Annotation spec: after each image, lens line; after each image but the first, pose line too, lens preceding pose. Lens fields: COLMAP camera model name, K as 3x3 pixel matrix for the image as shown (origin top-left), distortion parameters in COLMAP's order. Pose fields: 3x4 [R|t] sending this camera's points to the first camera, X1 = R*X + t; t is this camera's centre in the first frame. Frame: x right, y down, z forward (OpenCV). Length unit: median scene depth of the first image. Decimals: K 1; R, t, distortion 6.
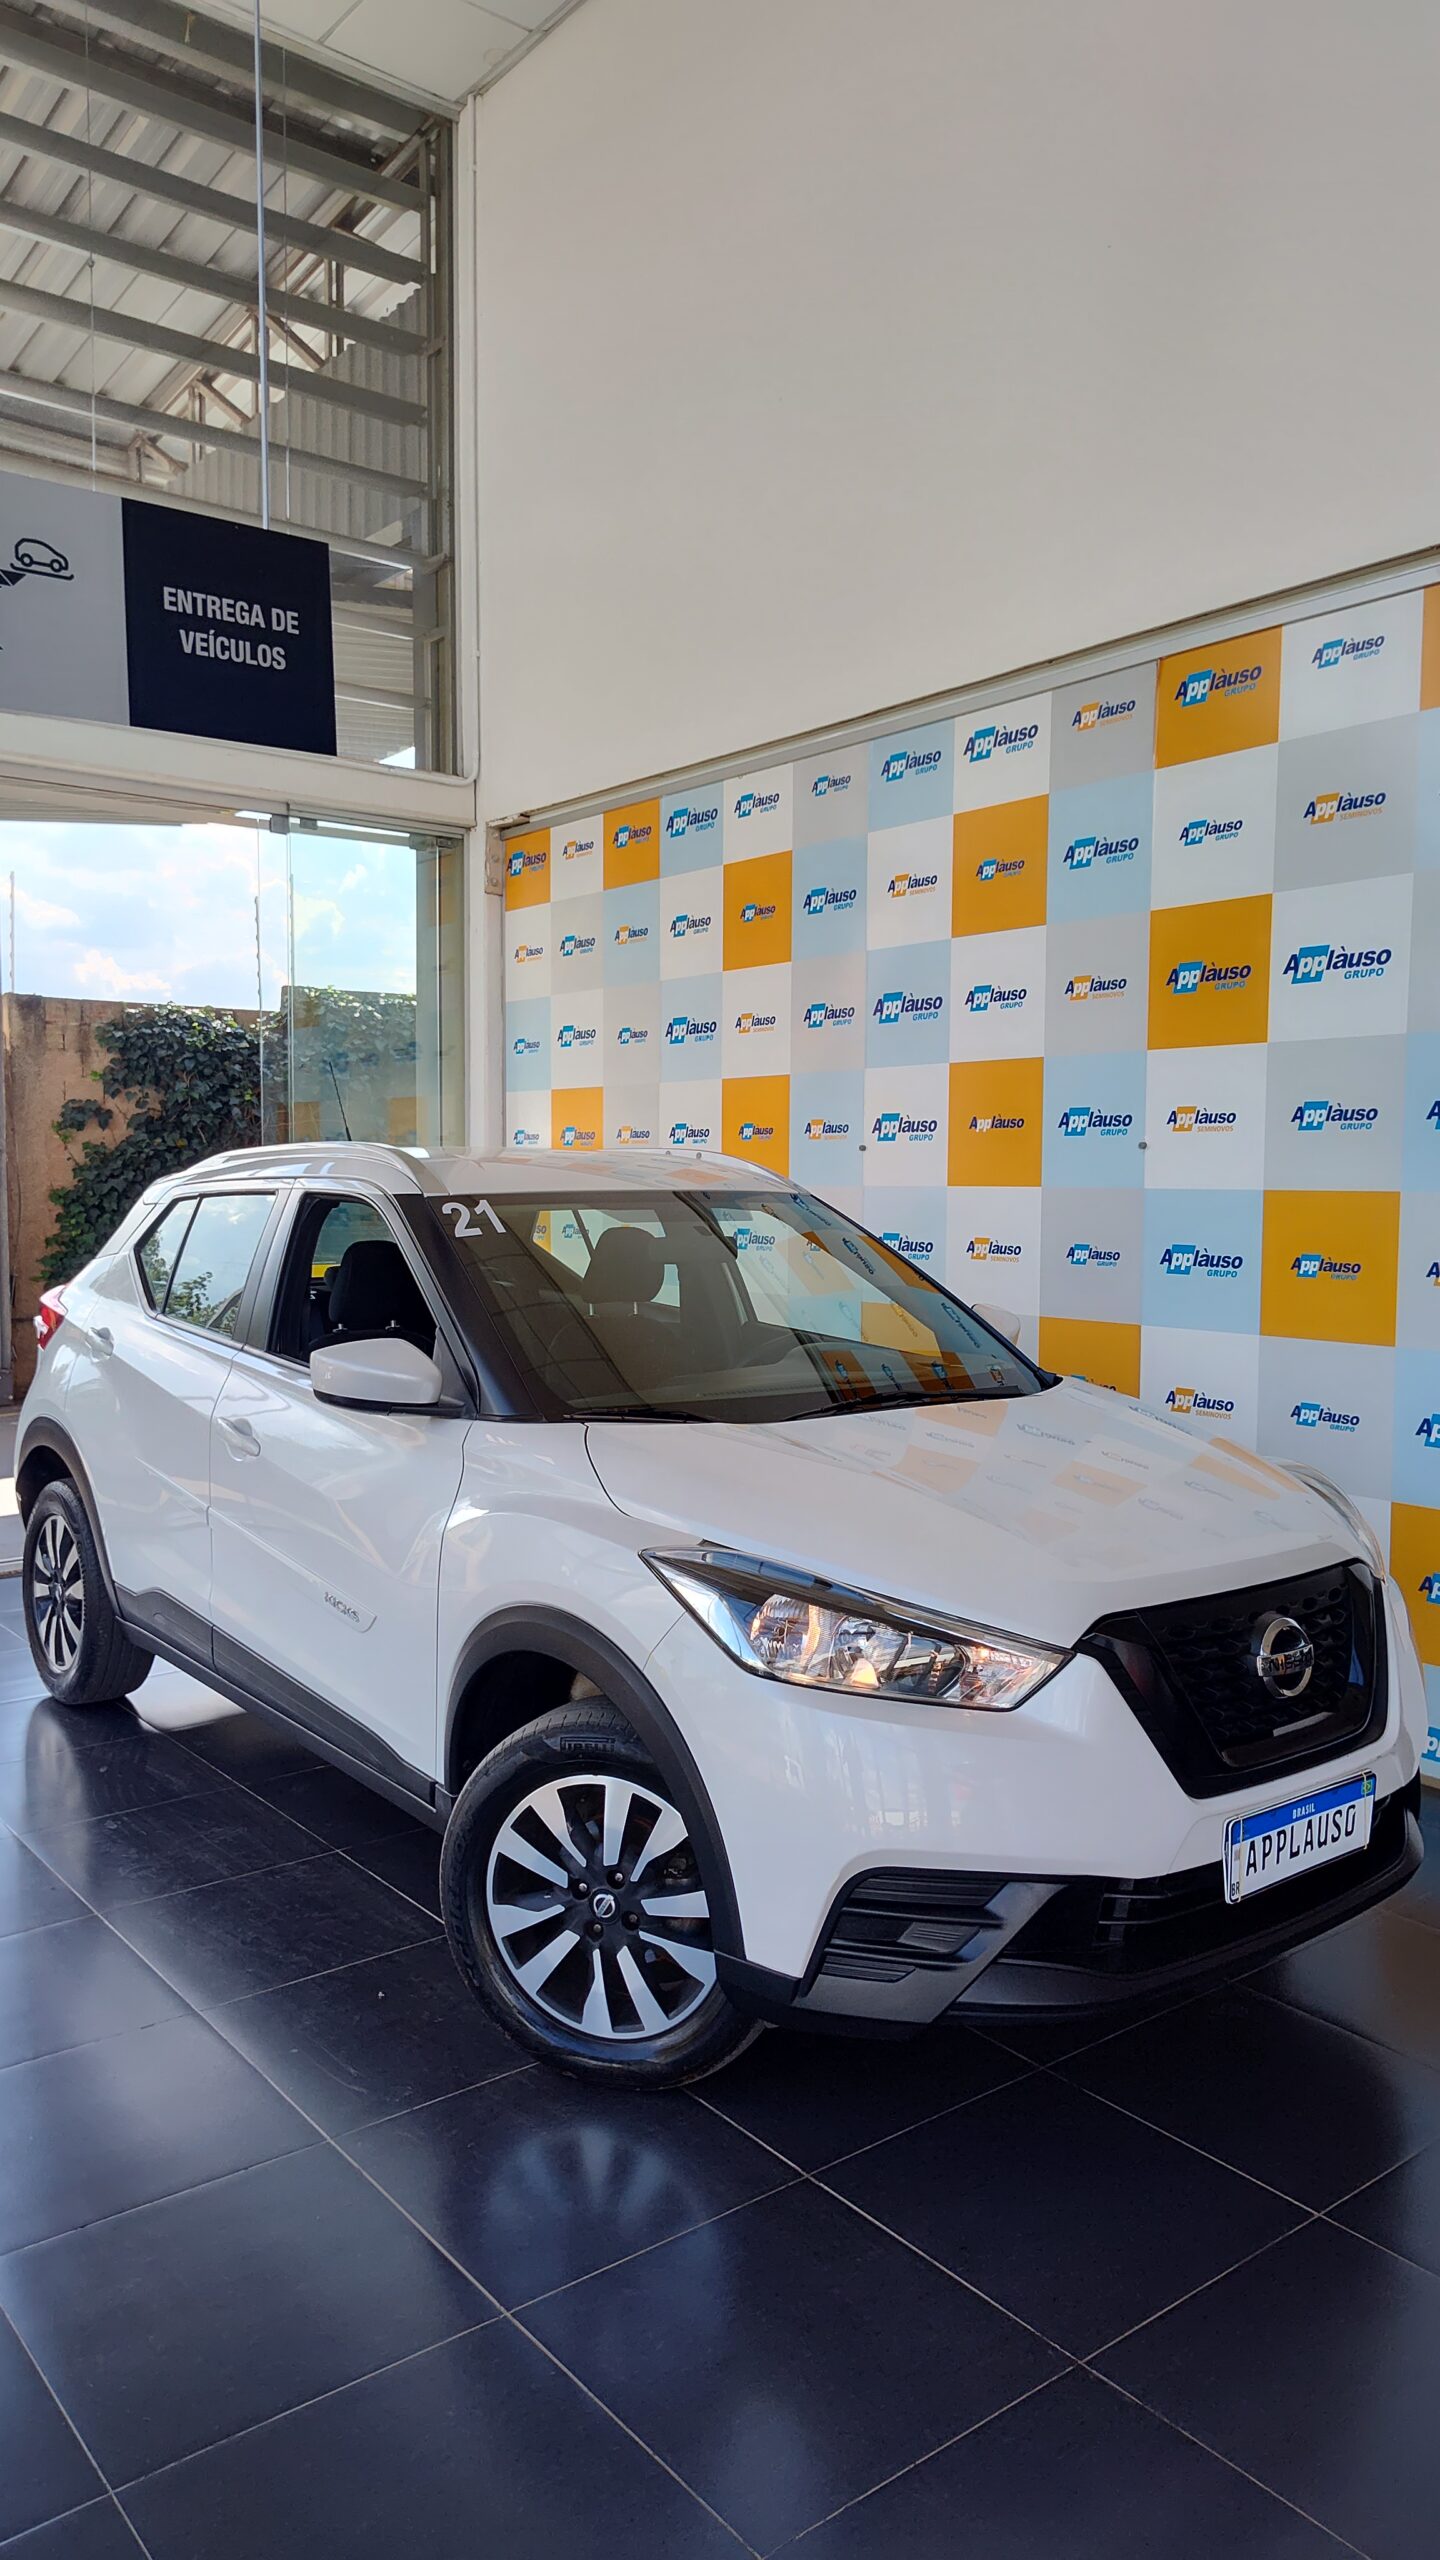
lens RADIAL K [[1747.7, 0, 726.9], [0, 1747.7, 1297.1], [0, 0, 1]] dist [0.043431, -0.064443]
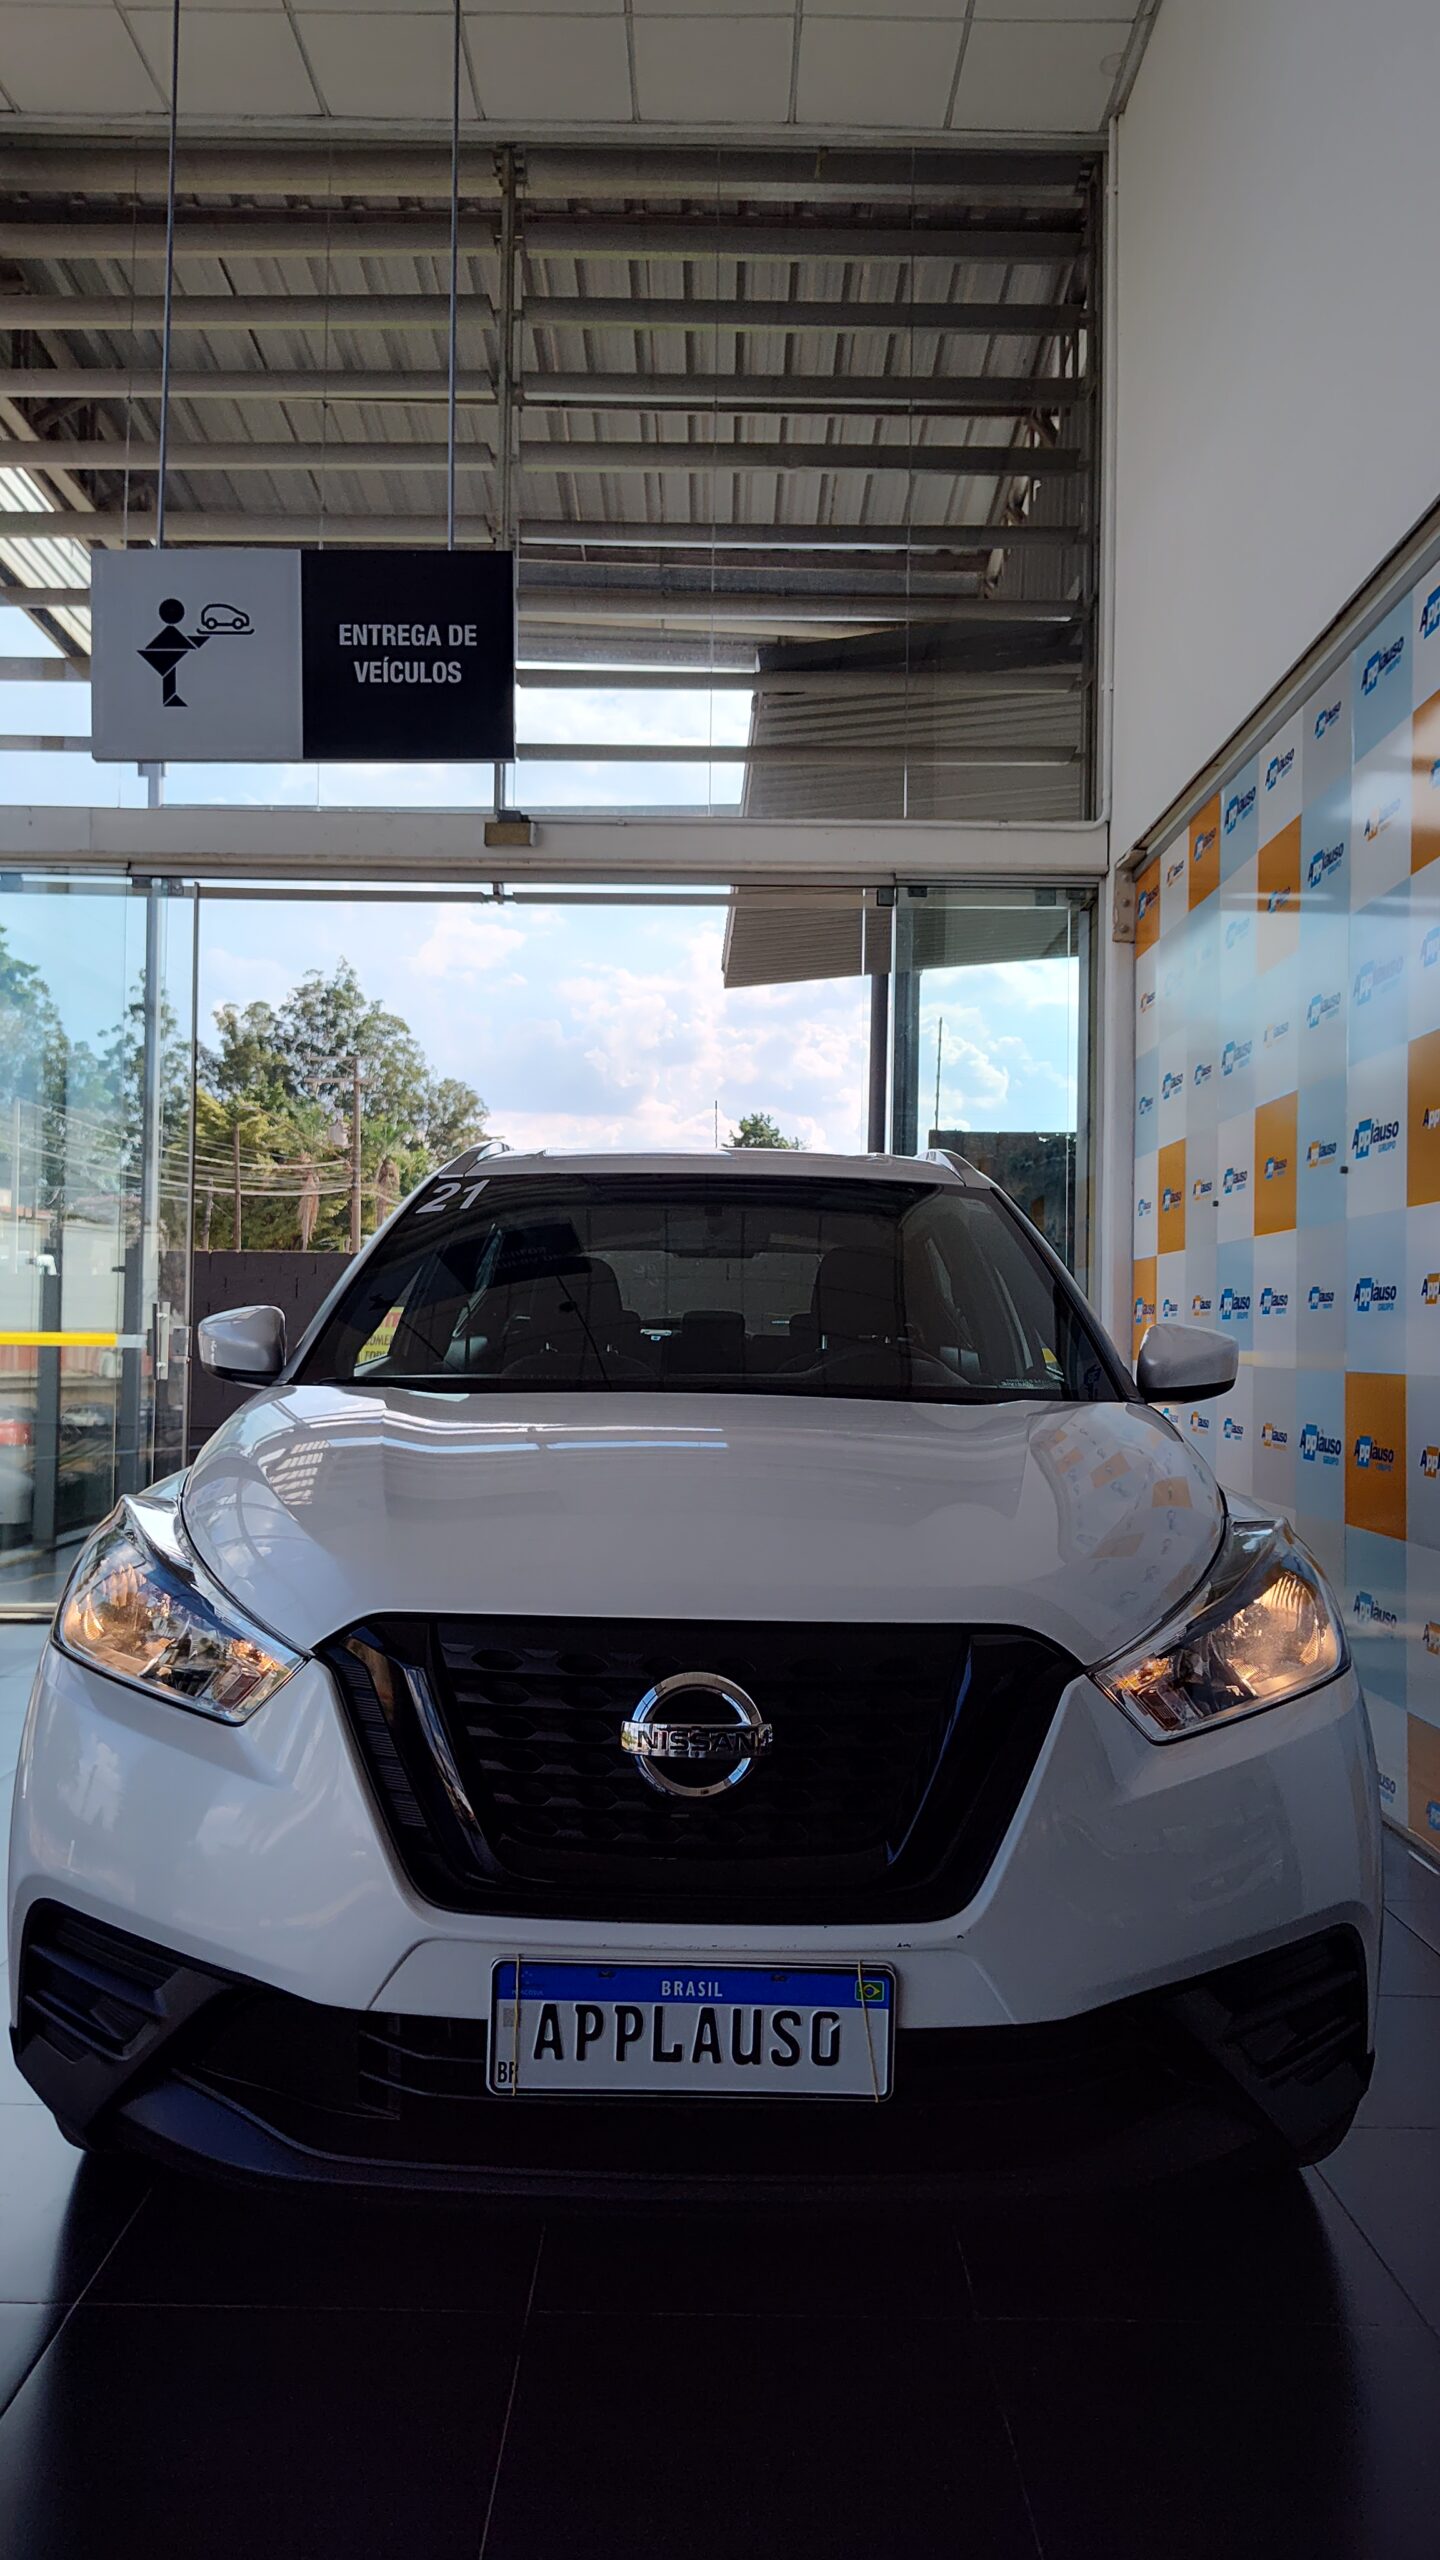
lens RADIAL K [[1755.5, 0, 720.0], [0, 1755.5, 1280.0], [0, 0, 1]] dist [0.113476, -0.177290]
pose [[0.787686, -0.011311, -0.615973, 0.506920], [-0.055008, 0.994547, -0.088605, 0.068464], [0.613616, 0.103676, 0.782768, 0.340567]]
